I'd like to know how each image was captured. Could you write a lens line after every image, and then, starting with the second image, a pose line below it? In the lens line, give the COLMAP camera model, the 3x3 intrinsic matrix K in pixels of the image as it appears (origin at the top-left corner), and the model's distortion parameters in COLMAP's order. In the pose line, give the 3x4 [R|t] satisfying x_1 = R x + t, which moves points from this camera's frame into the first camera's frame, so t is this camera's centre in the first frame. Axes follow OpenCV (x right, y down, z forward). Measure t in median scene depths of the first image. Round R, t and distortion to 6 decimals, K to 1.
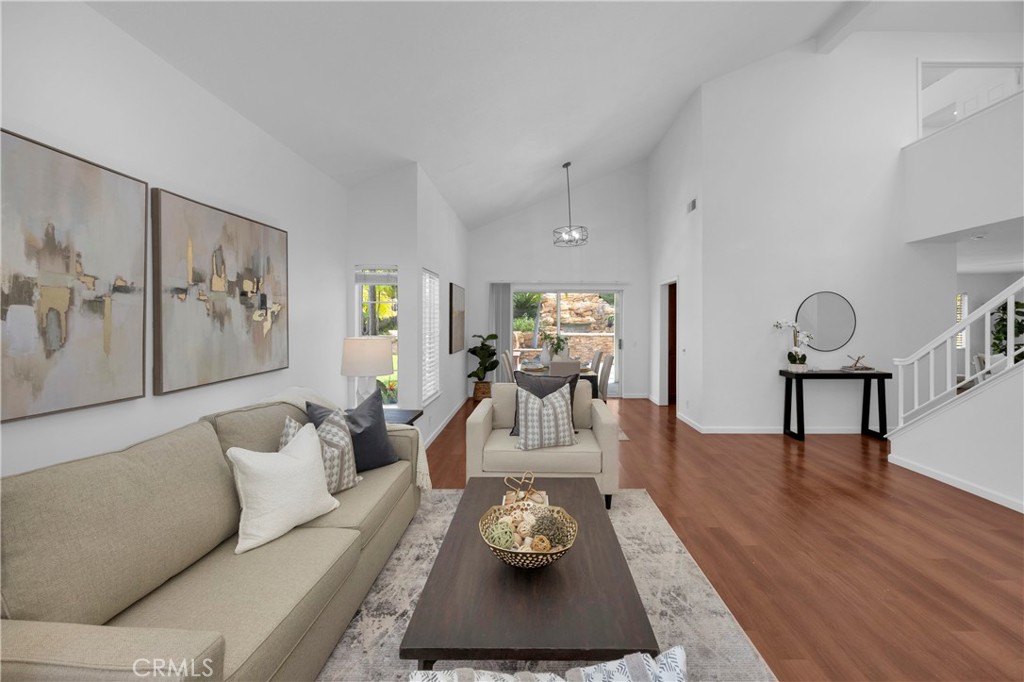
lens RADIAL K [[399.8, 0, 541.1], [0, 399.8, 320.3], [0, 0, 1]] dist [-0.002102, -0.000011]
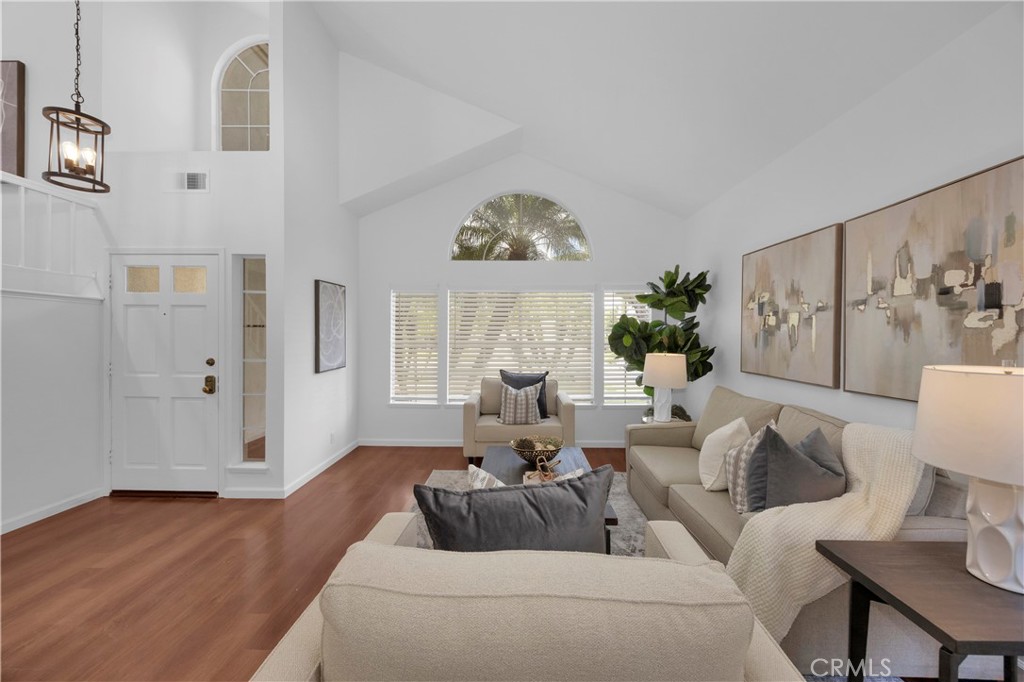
lens RADIAL K [[397.7, 0, 510.7], [0, 397.7, 338.0], [0, 0, 1]] dist [-0.000688, -0.000312]
pose [[-0.999498, -0.008302, 0.030563, 0.015805], [-0.008190, 0.999959, 0.003802, 0.020710], [-0.030593, 0.003550, -0.999526, 1.611660]]
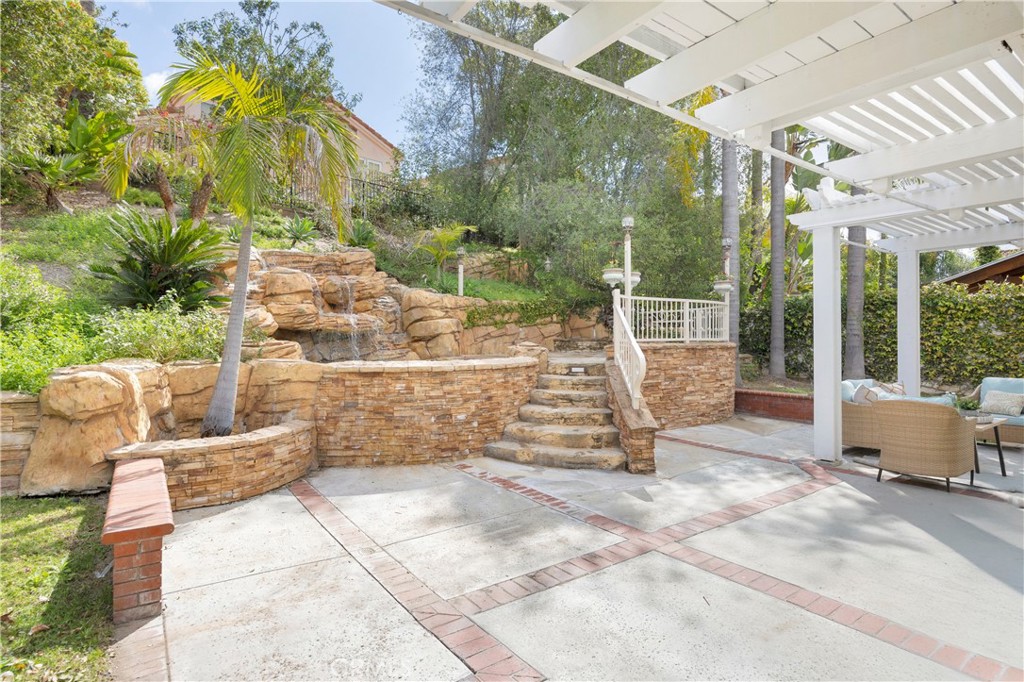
lens RADIAL K [[528.9, 0, 512.0], [0, 528.9, 341.0], [0, 0, 1]] dist [-0.015093, -0.000205]
pose [[0.824653, -0.002884, 0.565632, -0.295336], [-0.000615, 0.999982, 0.005996, 0.079730], [-0.565639, -0.005292, 0.824636, 3.527244]]
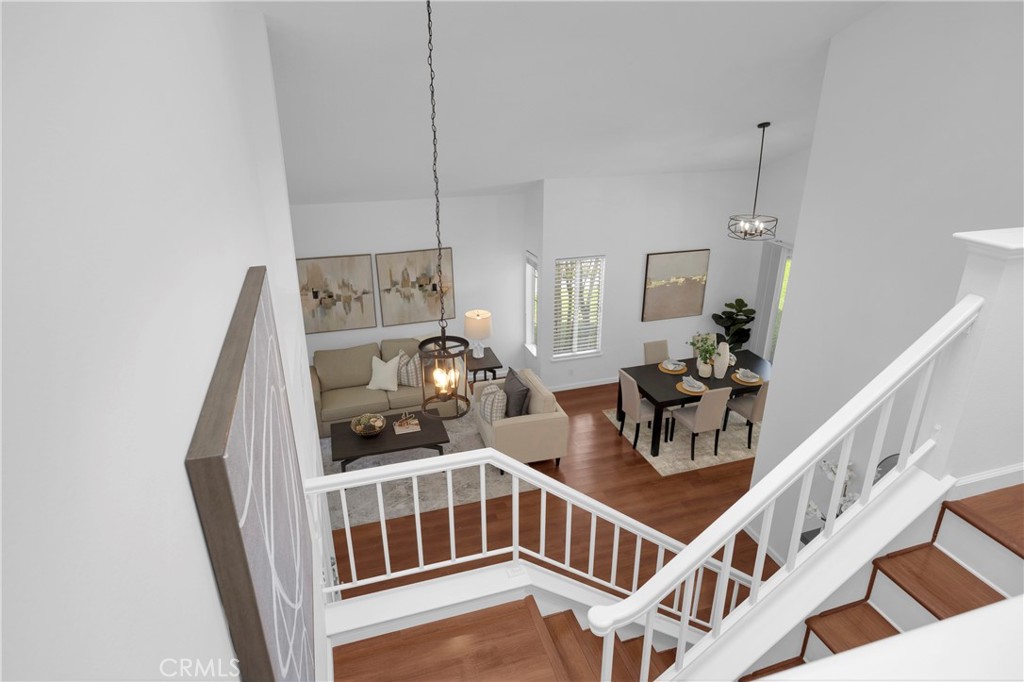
lens RADIAL K [[613.0, 0, 519.8], [0, 613.0, 335.5], [0, 0, 1]] dist [-0.006112, -0.000351]
pose [[0.292456, 0.361194, -0.885442, 2.259487], [0.001278, 0.925776, 0.378069, -0.989445], [0.956278, -0.111700, 0.270288, 0.541745]]
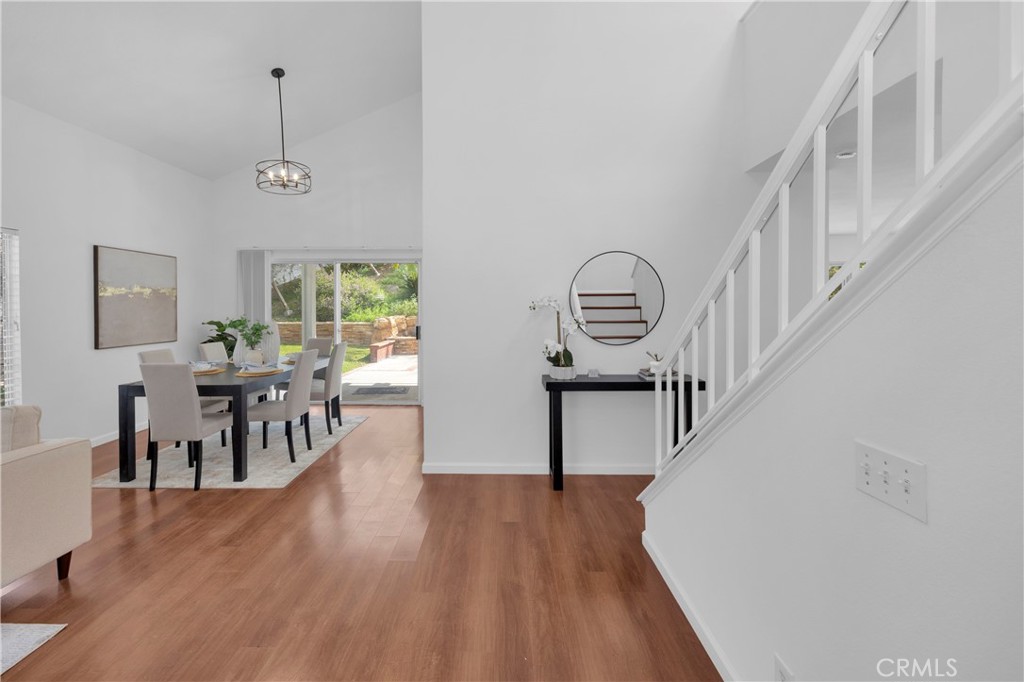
lens RADIAL K [[428.5, 0, 497.4], [0, 428.5, 309.5], [0, 0, 1]] dist [-0.000069, -0.000031]
pose [[0.999481, -0.003516, -0.032034, 1.007385], [0.003928, 0.999910, 0.012800, 0.019962], [0.031986, -0.012920, 0.999405, 0.582312]]
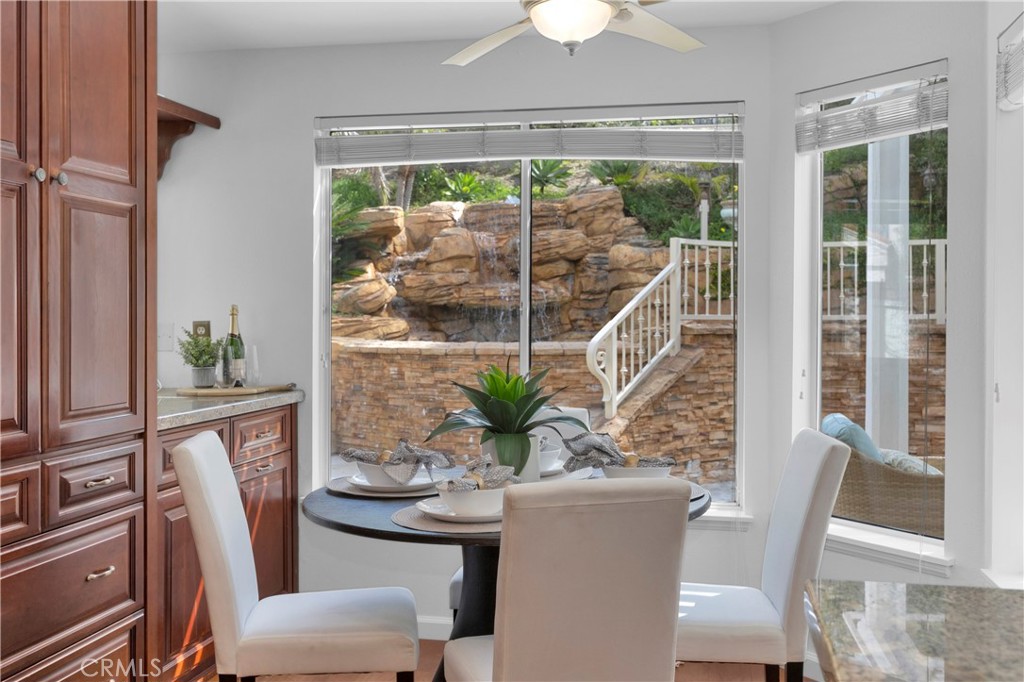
lens RADIAL K [[991.6, 0, 518.8], [0, 991.6, 324.5], [0, 0, 1]] dist [0.001448, 0.005497]
pose [[0.976891, 0.001882, -0.213730, 1.615763], [0.000005, 0.999961, 0.008824, 0.085434], [0.213738, -0.008621, 0.976853, 2.313117]]
